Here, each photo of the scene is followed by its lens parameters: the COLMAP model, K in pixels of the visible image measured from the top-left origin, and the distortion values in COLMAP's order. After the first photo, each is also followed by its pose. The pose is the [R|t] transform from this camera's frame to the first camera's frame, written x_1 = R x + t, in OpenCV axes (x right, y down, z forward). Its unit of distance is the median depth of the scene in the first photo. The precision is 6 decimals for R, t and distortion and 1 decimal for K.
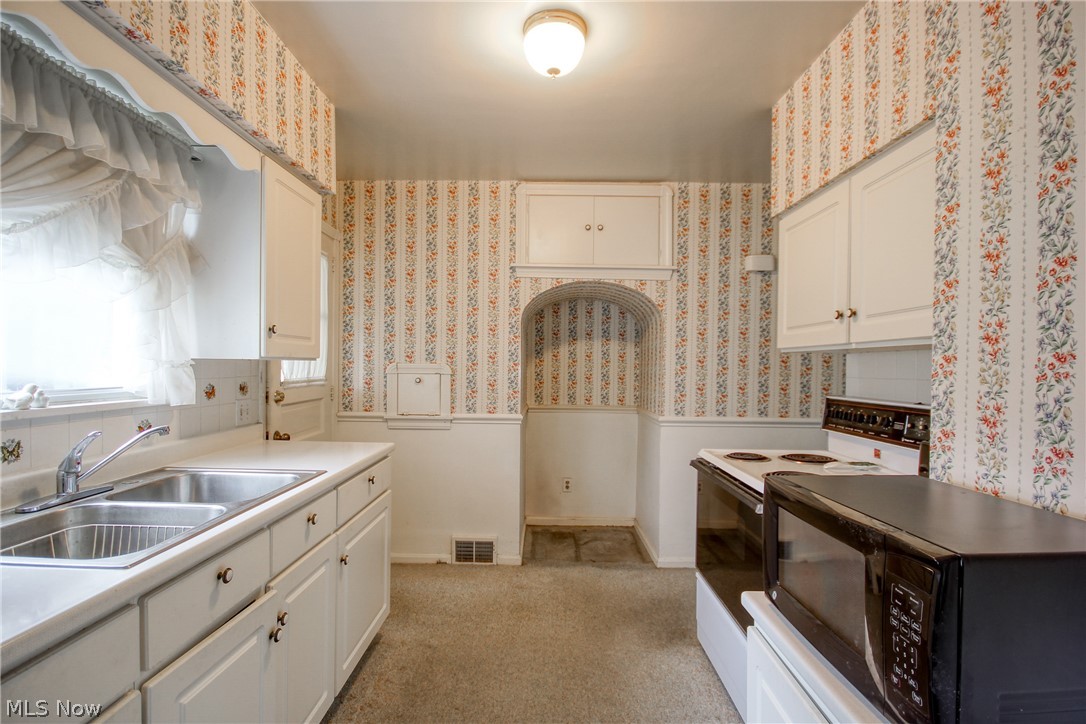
lens RADIAL K [[510.7, 0, 541.7], [0, 510.7, 373.1], [0, 0, 1]] dist [0.003593, -0.008081]
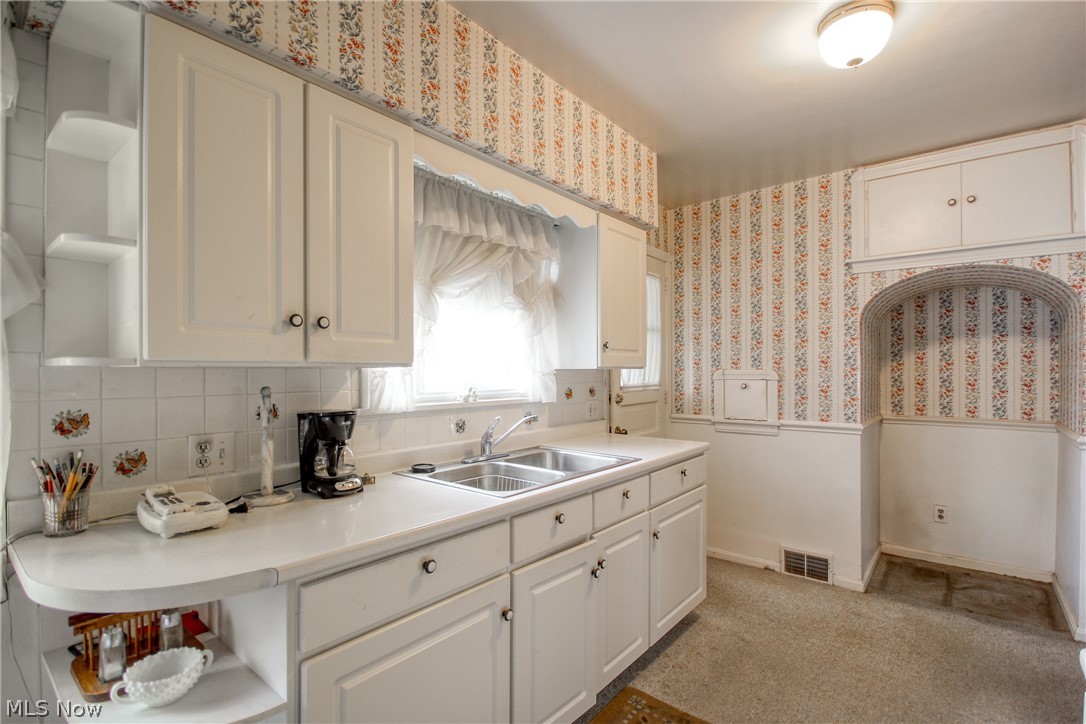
lens RADIAL K [[510.7, 0, 541.7], [0, 510.7, 373.1], [0, 0, 1]] dist [0.003593, -0.008081]
pose [[0.779308, -0.010940, -0.626546, 0.090021], [0.003290, 0.999905, -0.013368, 0.000452], [0.626632, 0.008356, 0.779270, -0.060797]]
